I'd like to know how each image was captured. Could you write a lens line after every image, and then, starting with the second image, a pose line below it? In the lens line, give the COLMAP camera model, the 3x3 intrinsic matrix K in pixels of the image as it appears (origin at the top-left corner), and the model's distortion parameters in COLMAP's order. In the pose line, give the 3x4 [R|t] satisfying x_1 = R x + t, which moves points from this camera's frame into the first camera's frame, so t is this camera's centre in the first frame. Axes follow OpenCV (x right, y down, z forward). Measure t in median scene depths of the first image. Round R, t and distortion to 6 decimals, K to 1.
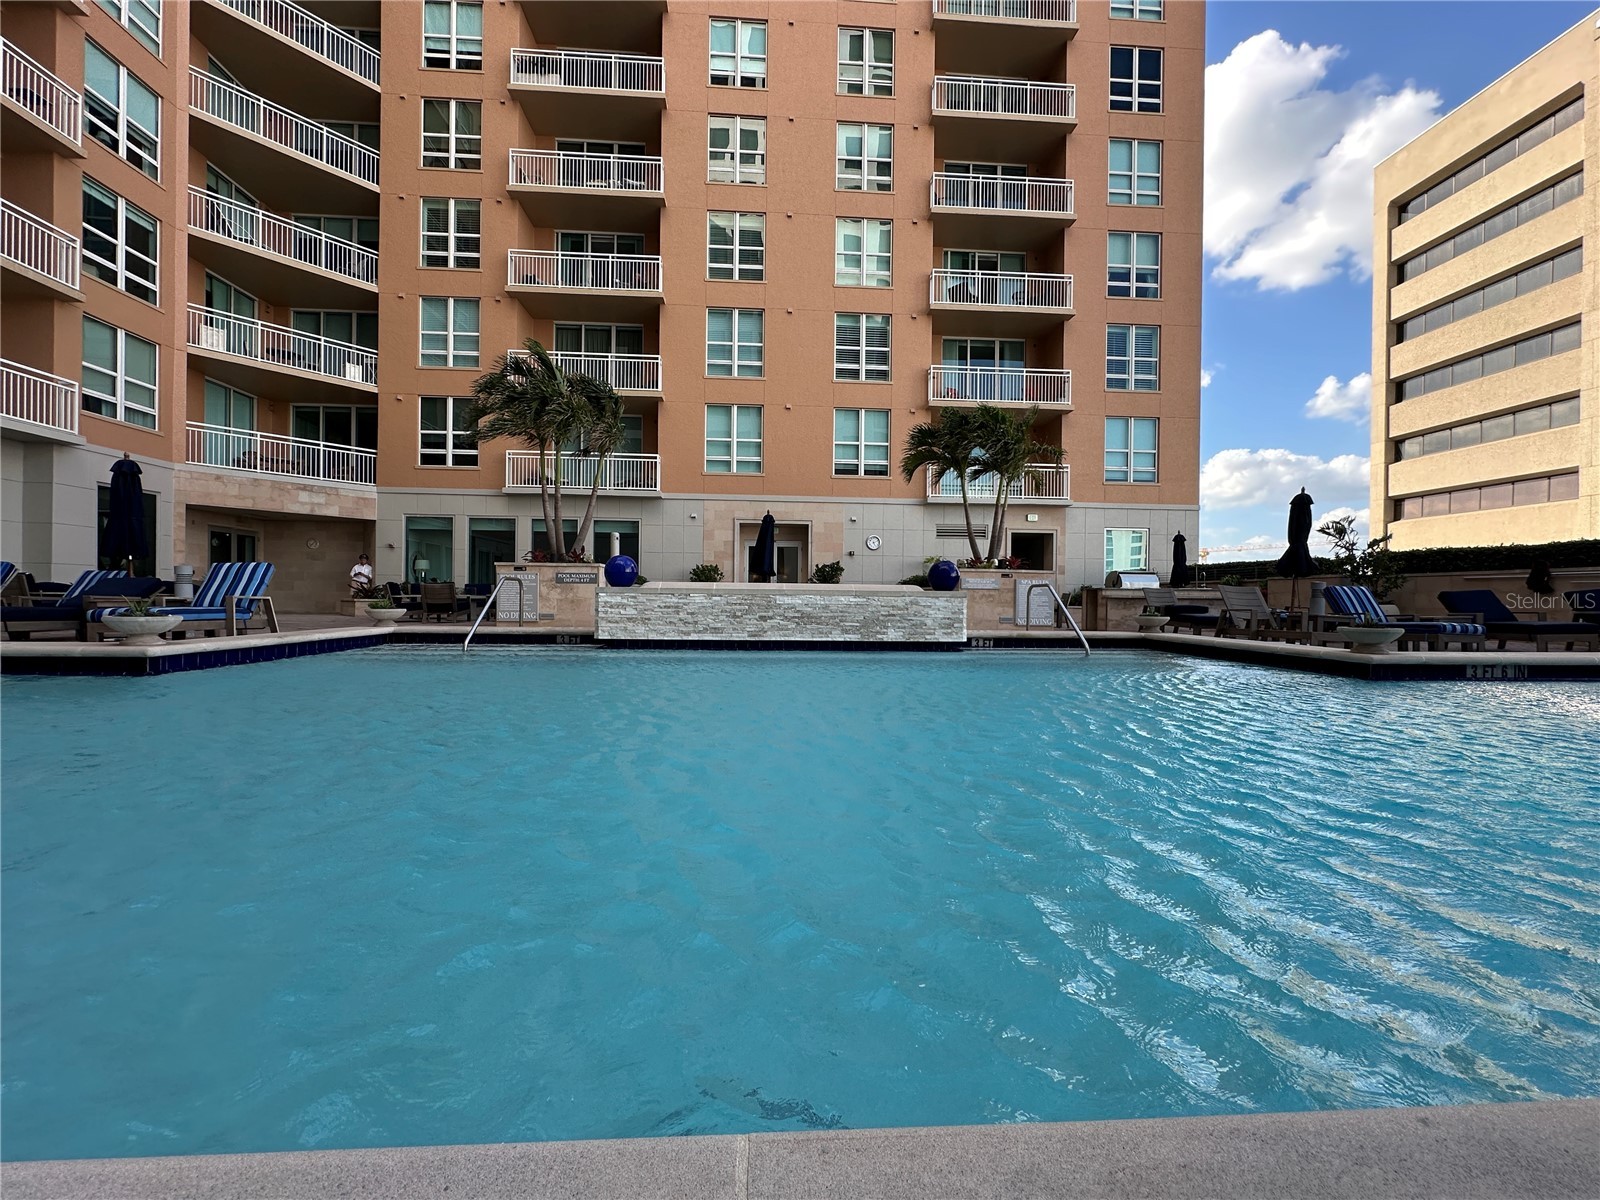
lens RADIAL K [[641.3, 0, 799.9], [0, 641.3, 597.3], [0, 0, 1]] dist [0.000300, -0.000060]
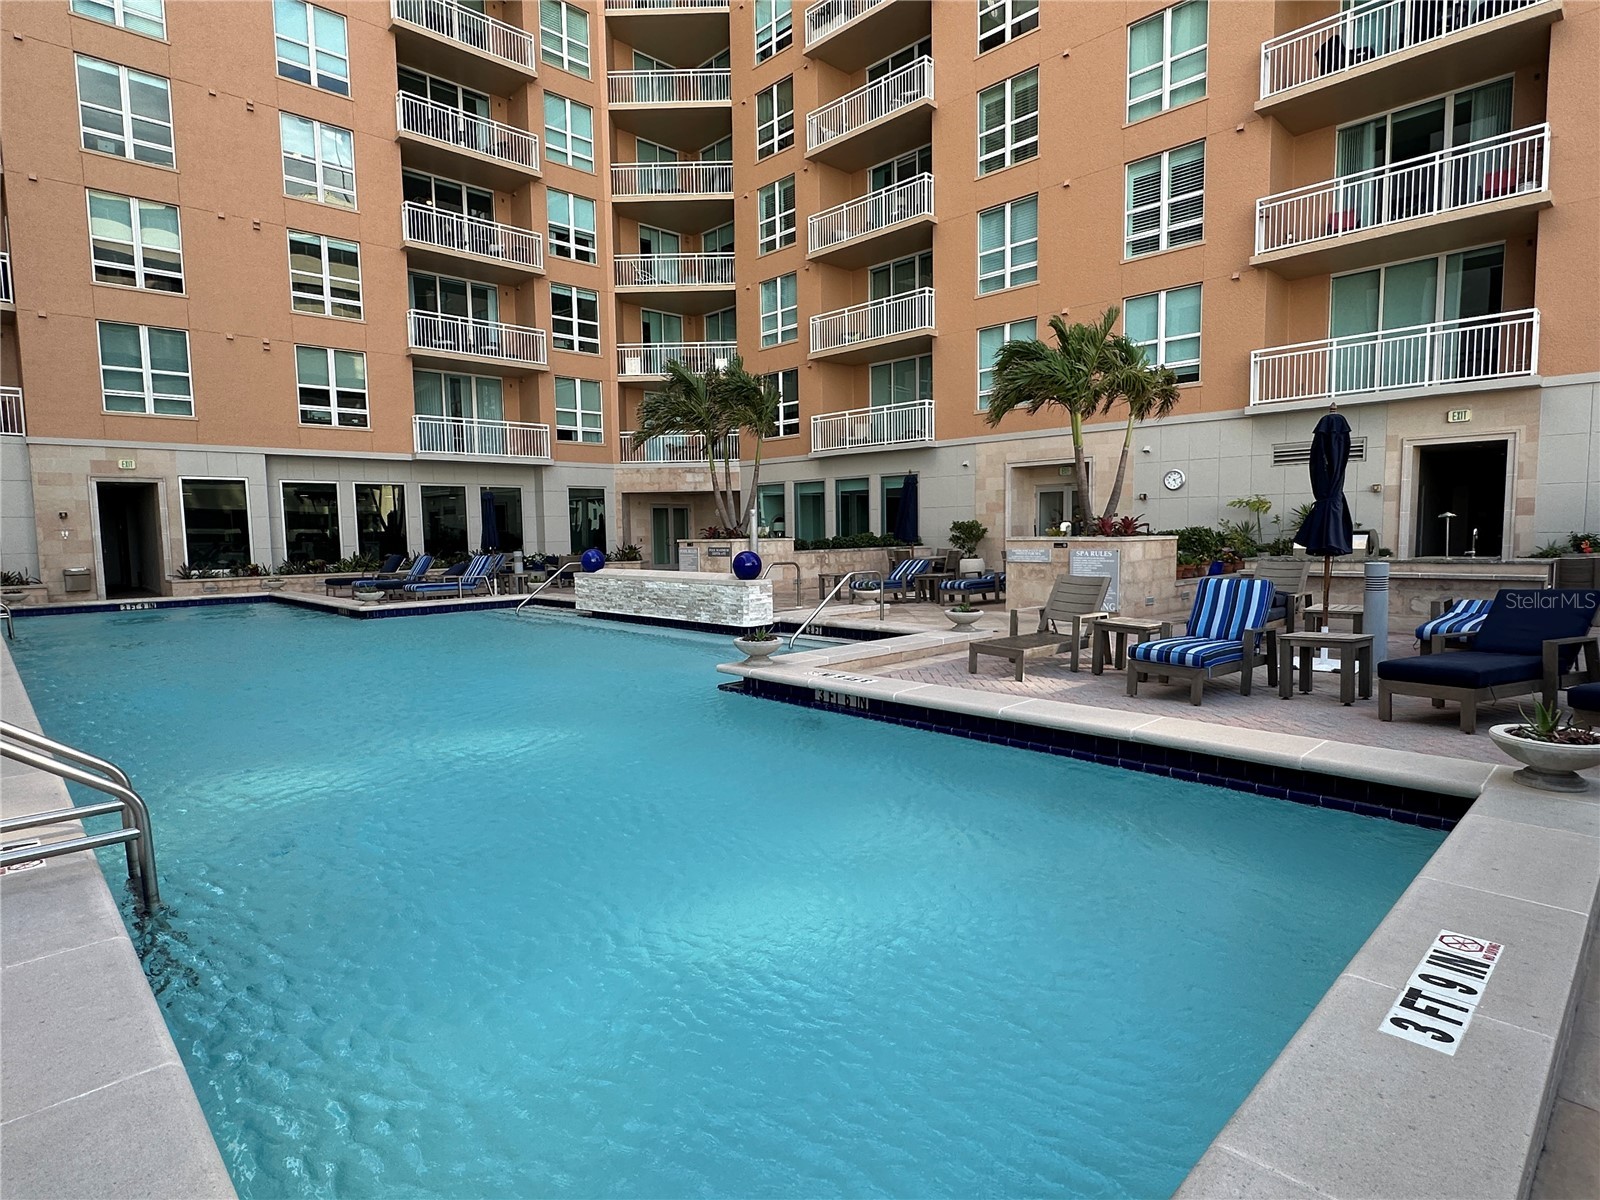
lens RADIAL K [[864.6, 0, 800.0], [0, 864.6, 600.0], [0, 0, 1]] dist [0.001879, 0.000344]
pose [[0.650312, 0.039331, -0.758649, 0.604905], [0.025142, 0.996997, 0.073239, -0.034470], [0.759251, -0.066703, 0.647370, 0.054862]]
